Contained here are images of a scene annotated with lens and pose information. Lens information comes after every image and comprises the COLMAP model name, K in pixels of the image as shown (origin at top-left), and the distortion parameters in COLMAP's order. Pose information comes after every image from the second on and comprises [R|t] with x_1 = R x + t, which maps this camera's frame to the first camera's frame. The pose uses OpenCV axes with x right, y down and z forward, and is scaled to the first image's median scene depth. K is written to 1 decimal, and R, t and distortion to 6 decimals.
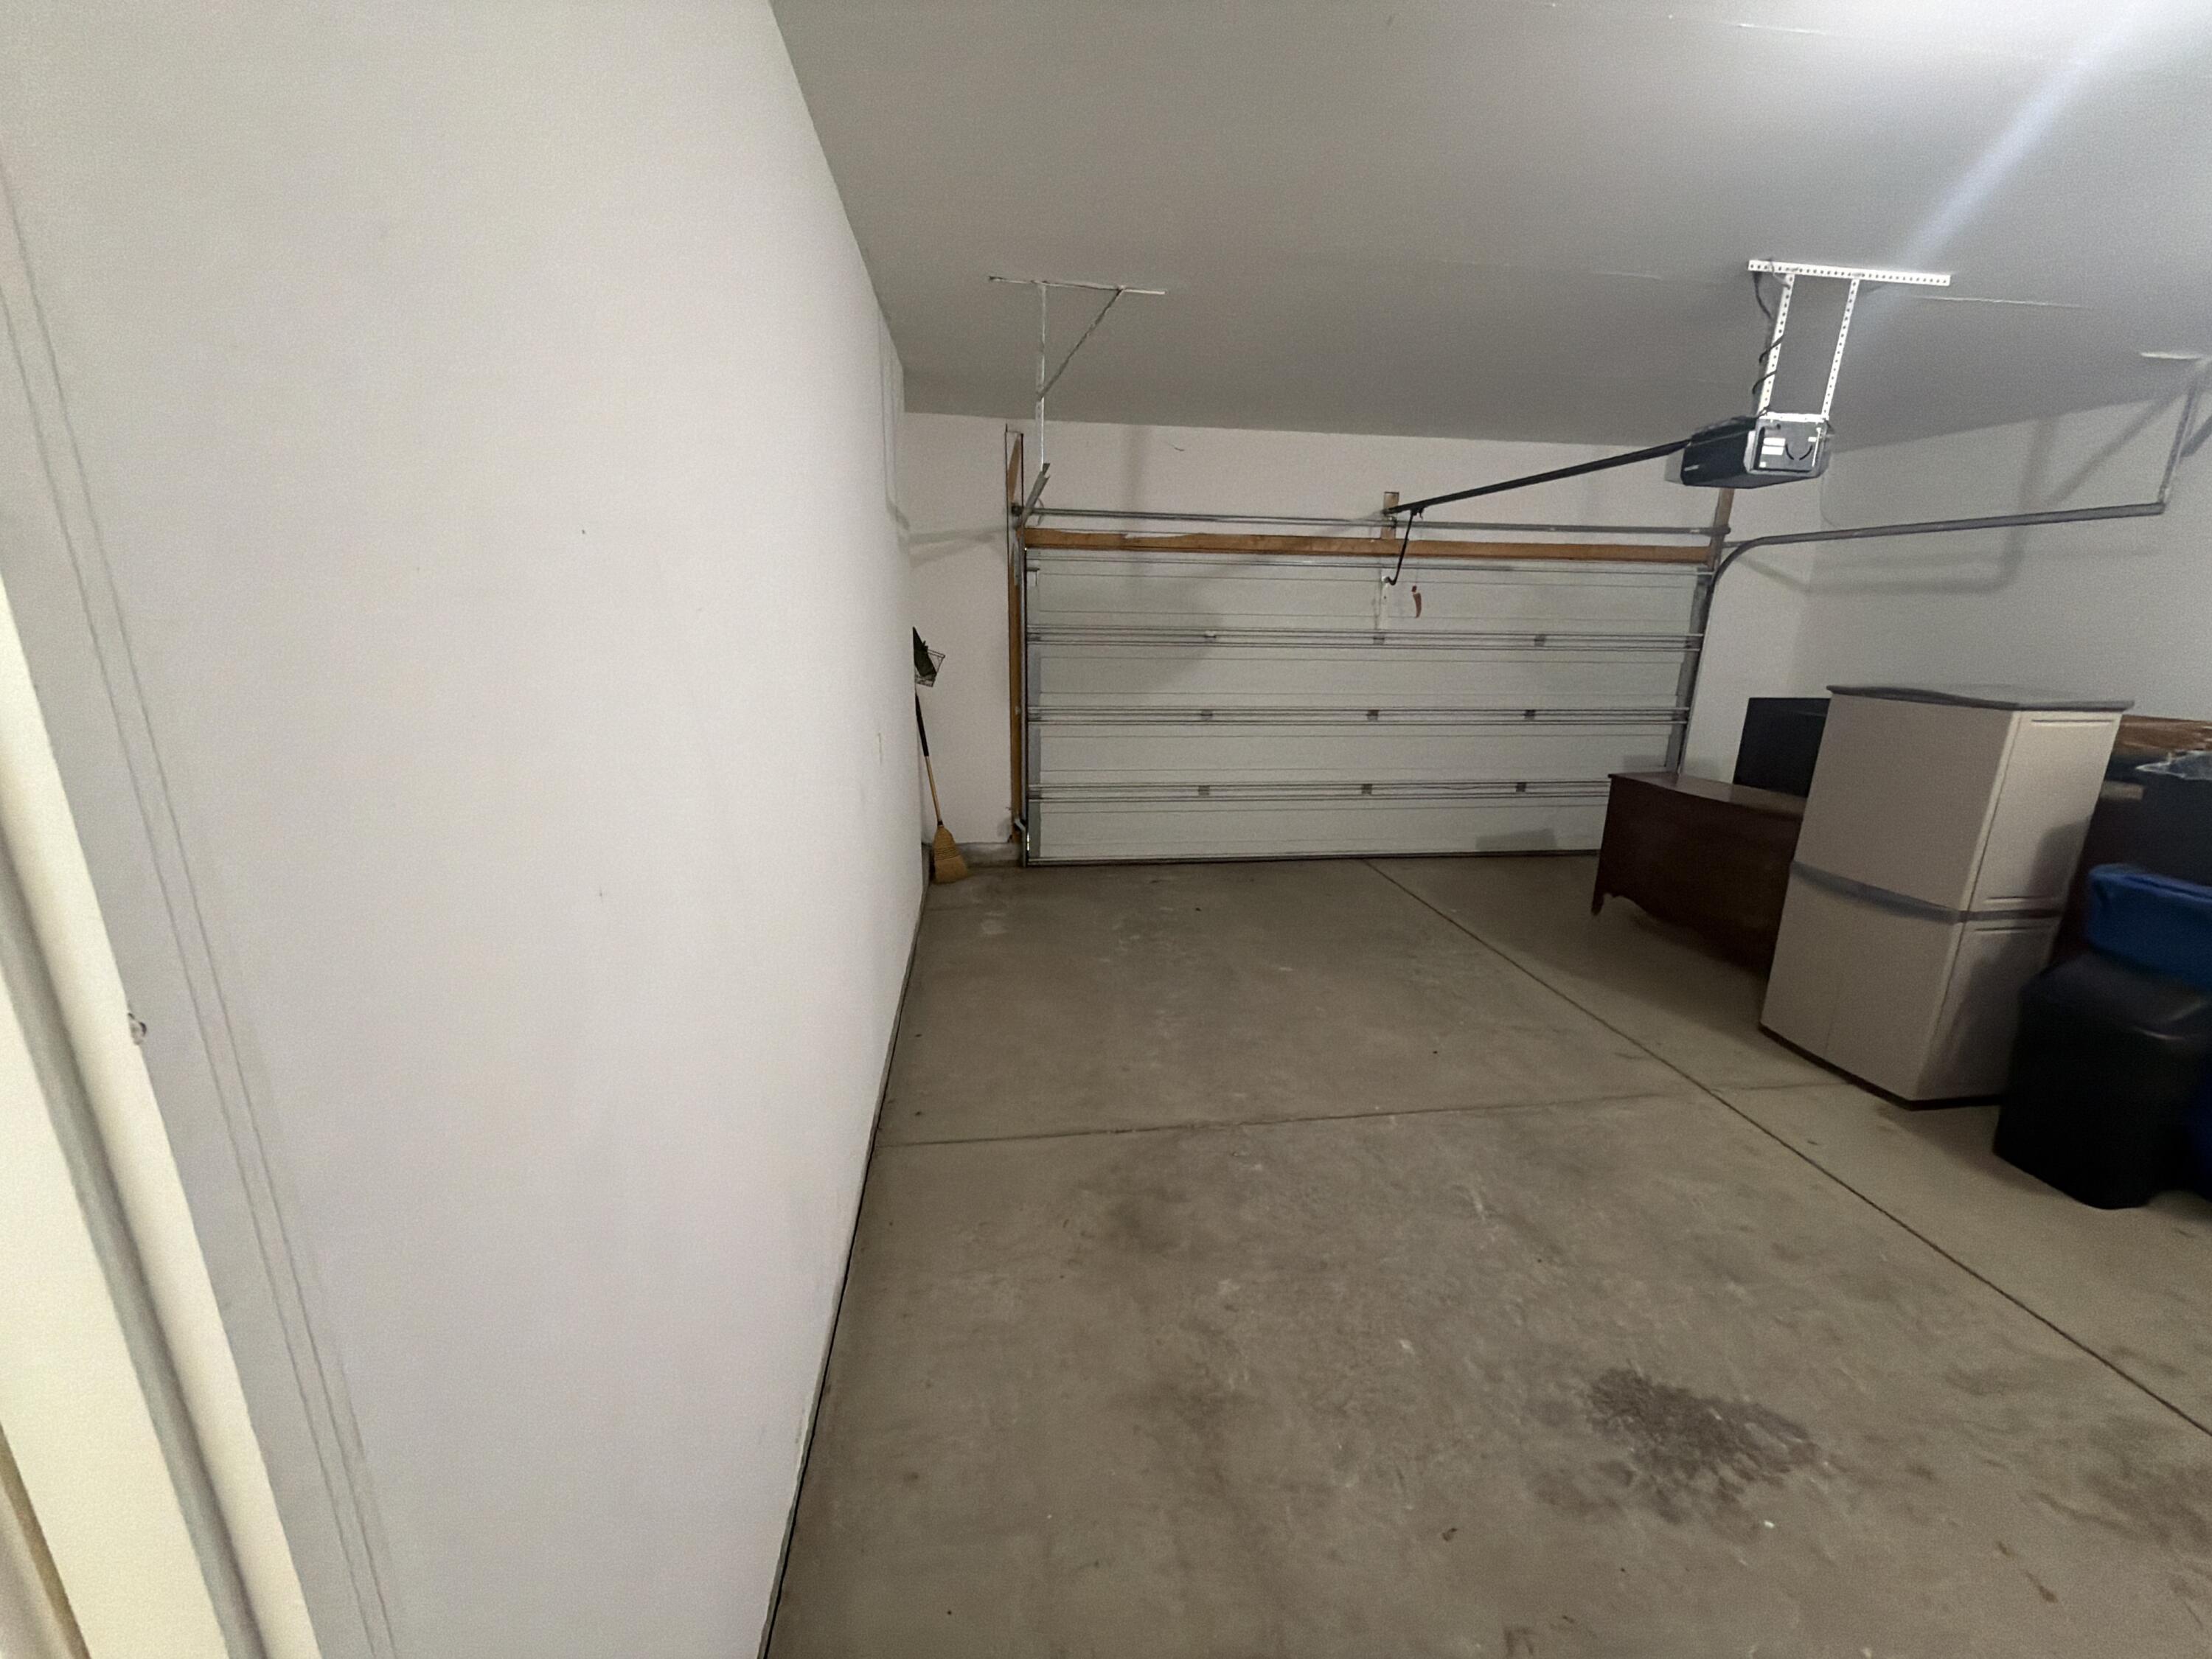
lens RADIAL K [[879.9, 0, 1103.3], [0, 879.9, 831.6], [0, 0, 1]] dist [0.000009, -0.000322]
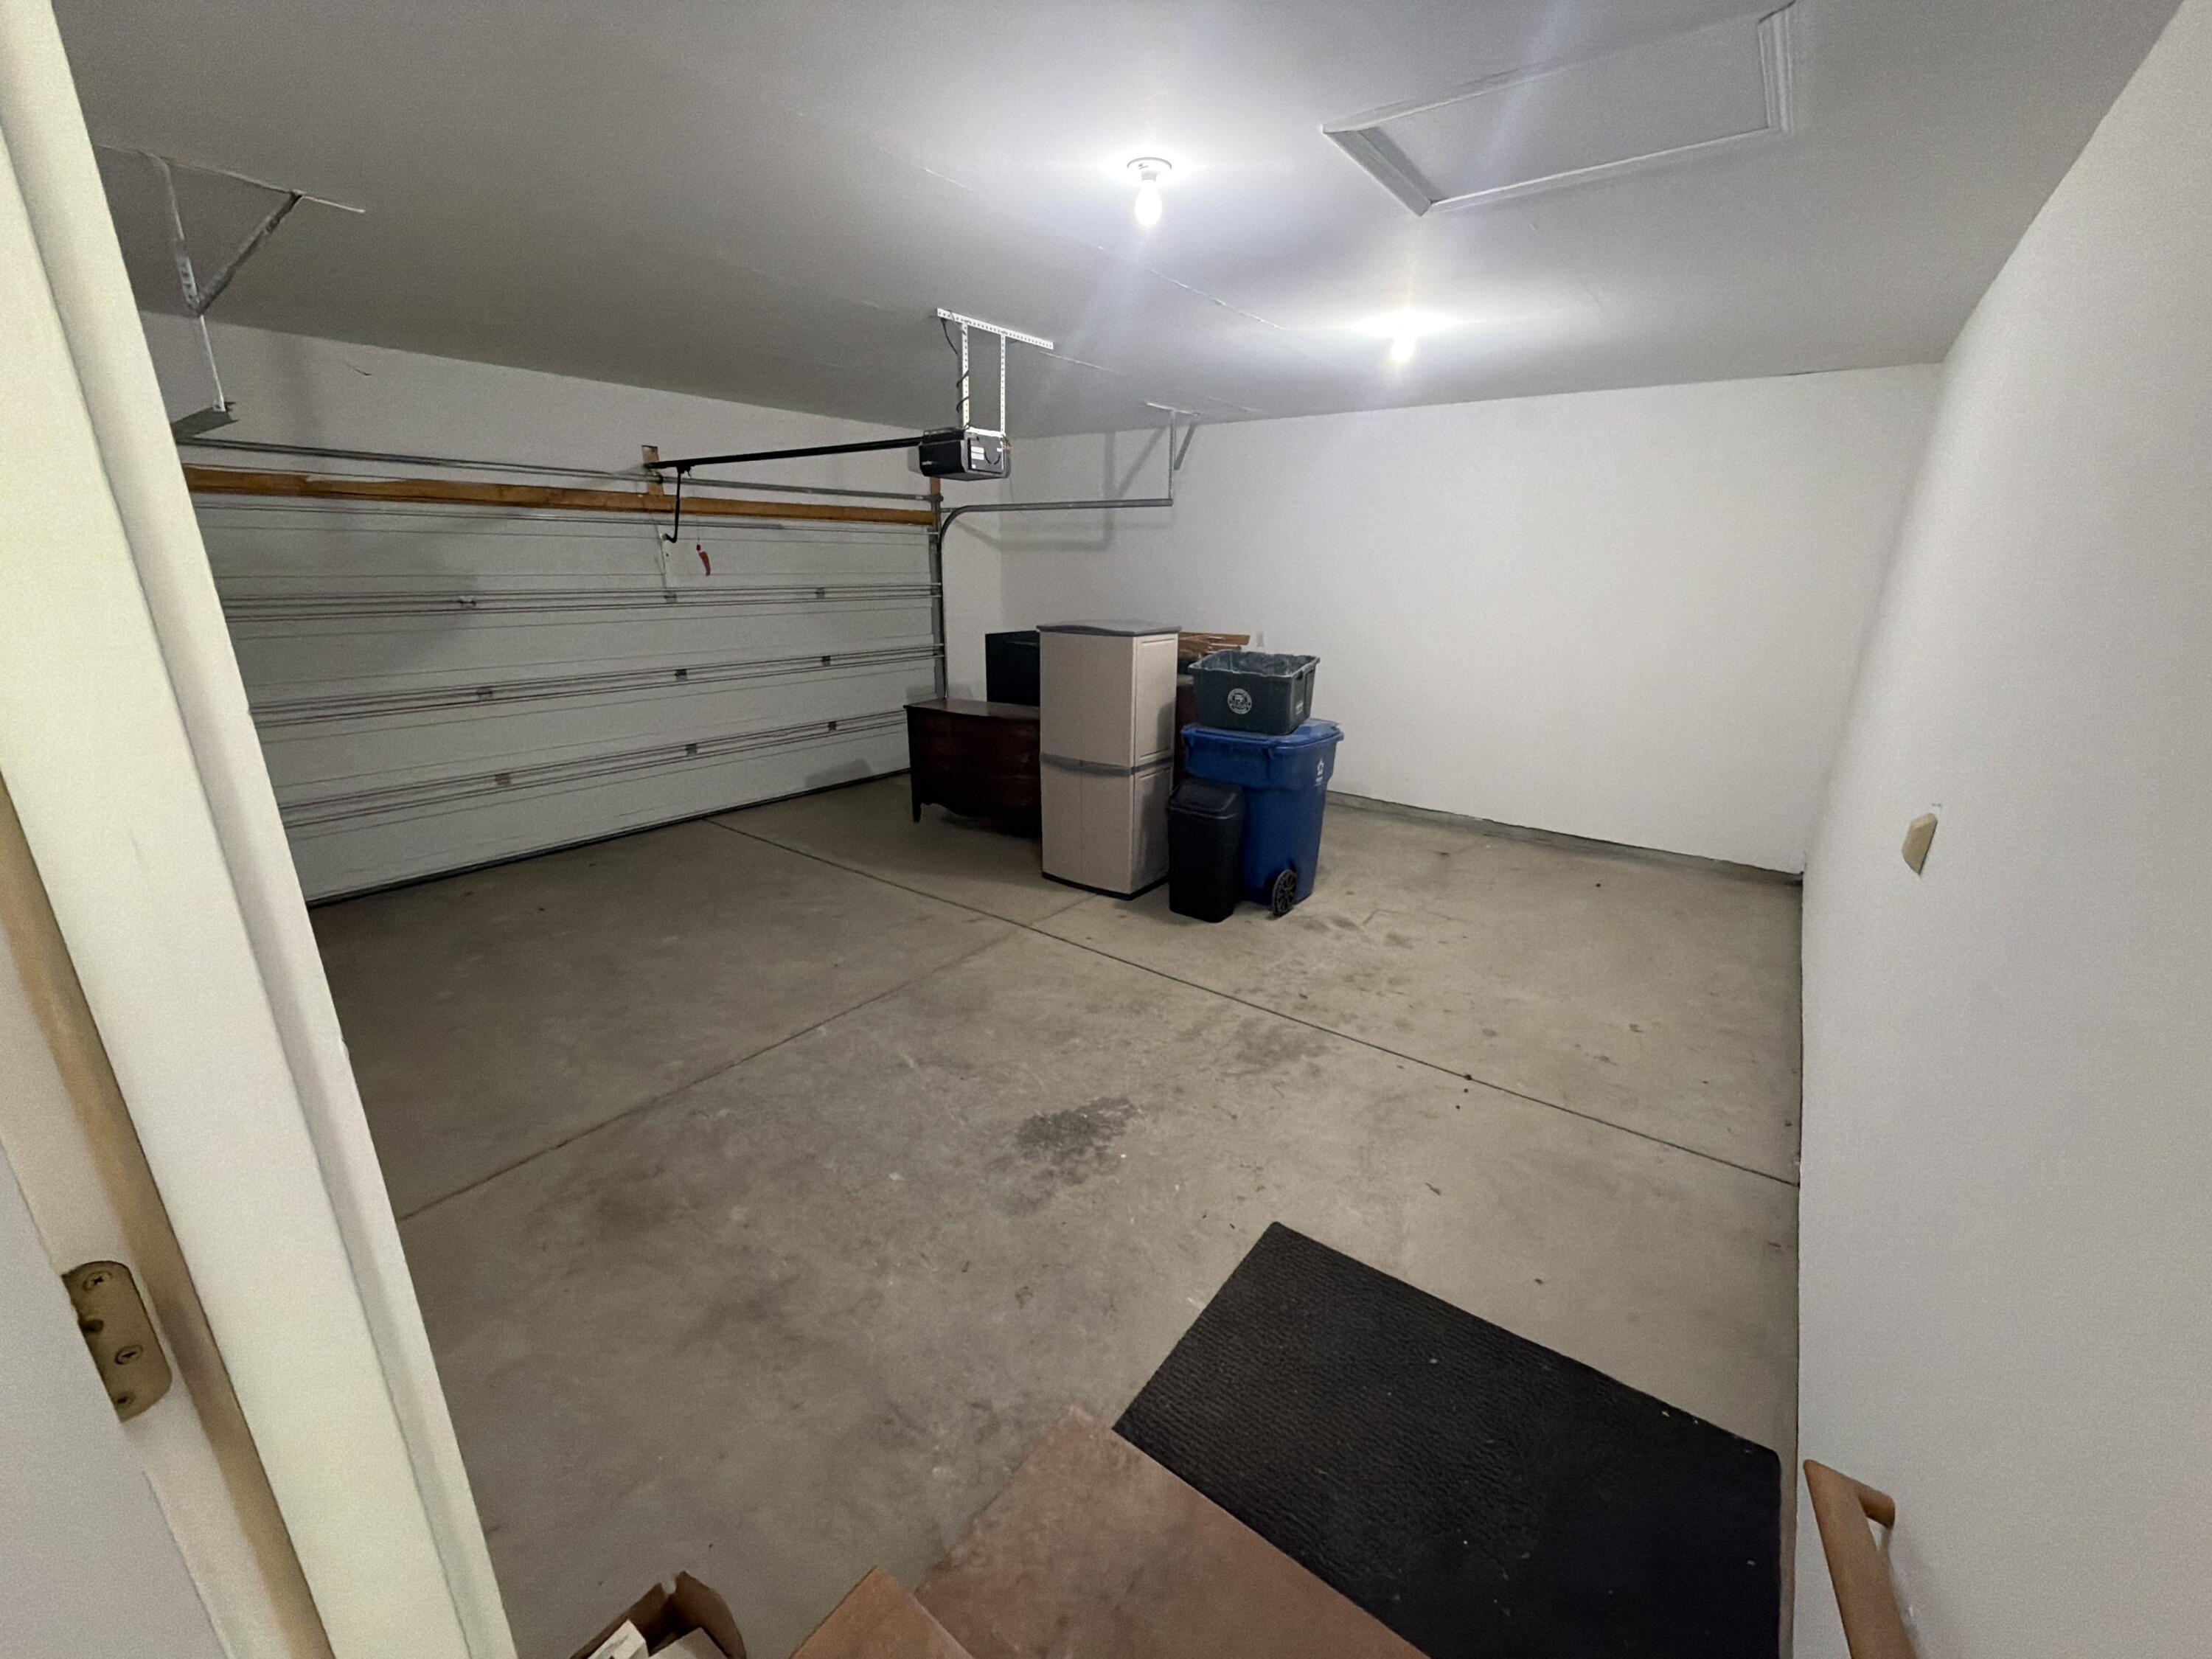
lens RADIAL K [[887.1, 0, 1106.0], [0, 887.1, 829.5], [0, 0, 1]] dist [-0.000602, -0.000078]
pose [[0.705879, -0.215375, 0.674795, -0.114710], [0.175596, 0.976123, 0.127865, -0.008836], [-0.686222, 0.028234, 0.726844, -0.089033]]
